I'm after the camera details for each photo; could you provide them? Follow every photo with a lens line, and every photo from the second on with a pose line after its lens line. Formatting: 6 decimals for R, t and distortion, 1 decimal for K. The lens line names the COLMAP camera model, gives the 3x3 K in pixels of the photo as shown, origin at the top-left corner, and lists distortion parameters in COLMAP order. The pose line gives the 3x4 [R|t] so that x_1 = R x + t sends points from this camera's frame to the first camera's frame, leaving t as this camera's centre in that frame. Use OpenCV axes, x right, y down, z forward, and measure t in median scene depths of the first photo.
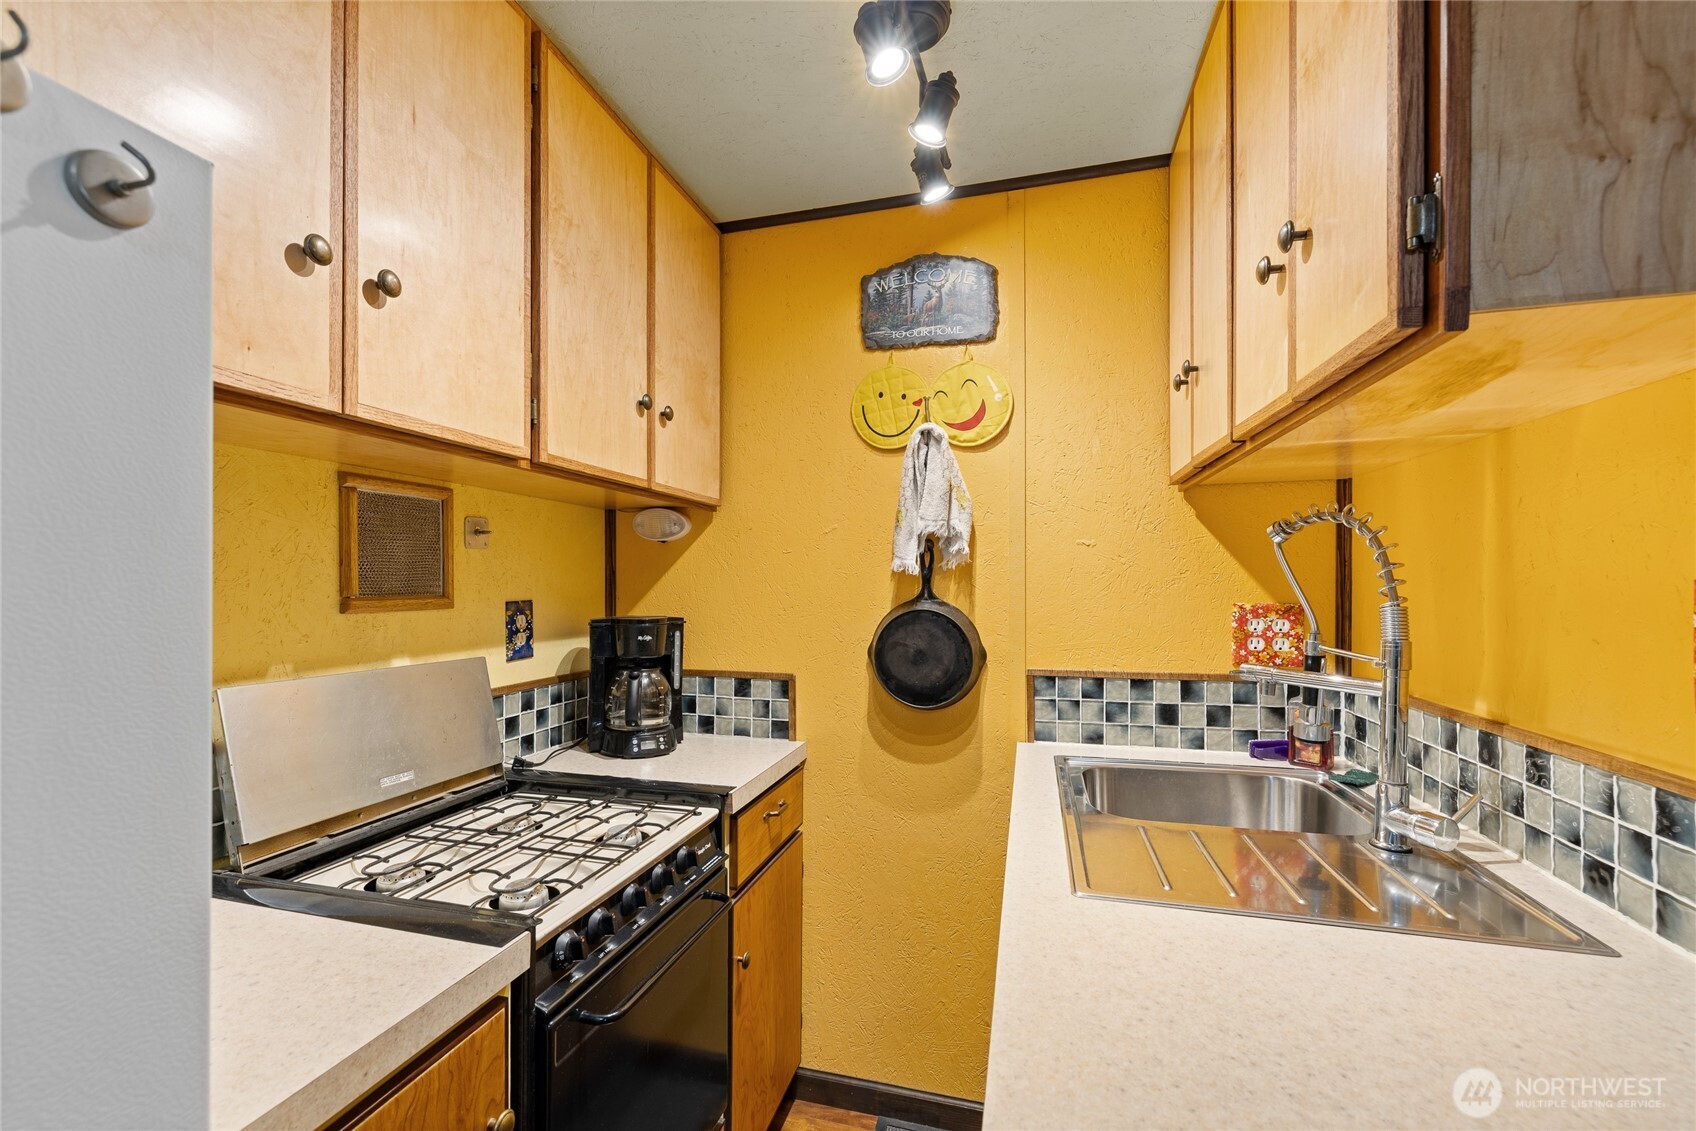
lens RADIAL K [[714.4, 0, 811.4], [0, 714.4, 590.0], [0, 0, 1]] dist [0.005778, -0.000853]
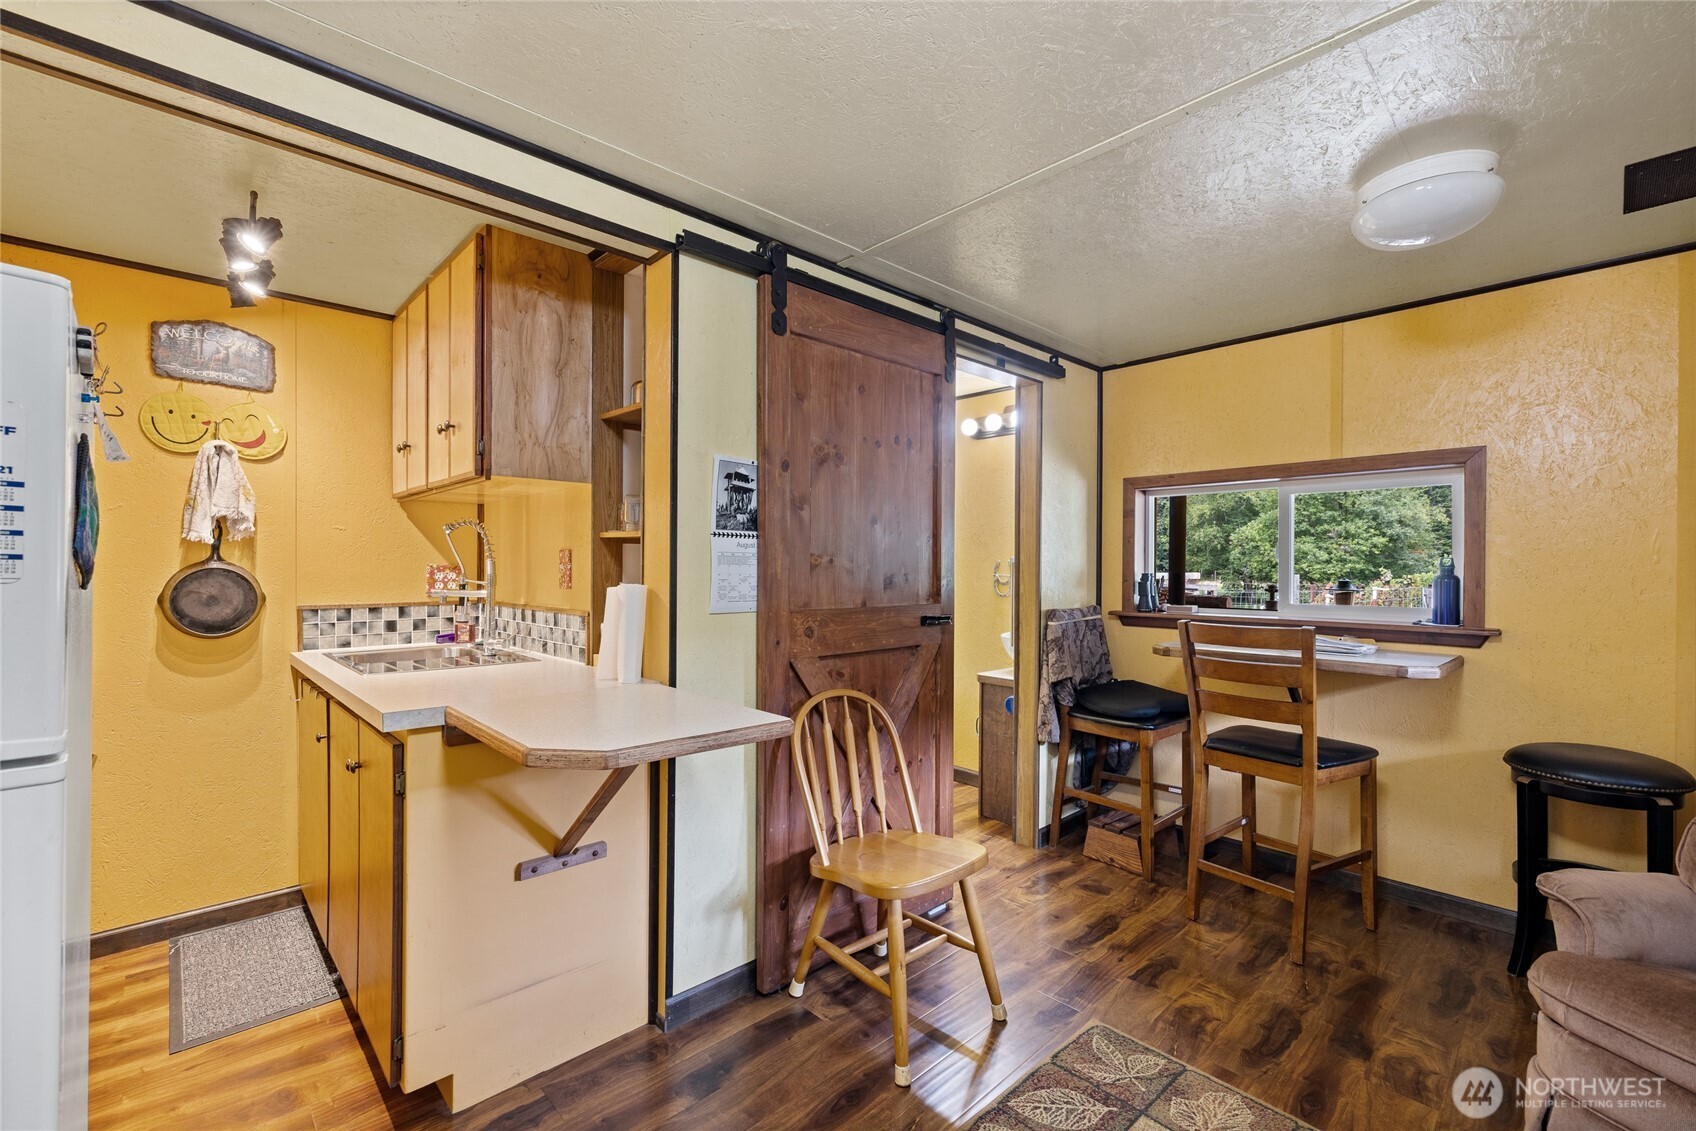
lens RADIAL K [[714.4, 0, 839.9], [0, 714.4, 563.2], [0, 0, 1]] dist [0.005778, -0.000853]
pose [[0.491265, 0.008743, 0.870966, -0.494109], [0.005592, 0.999897, -0.013192, 0.044604], [-0.870992, 0.011351, 0.491166, -0.831042]]
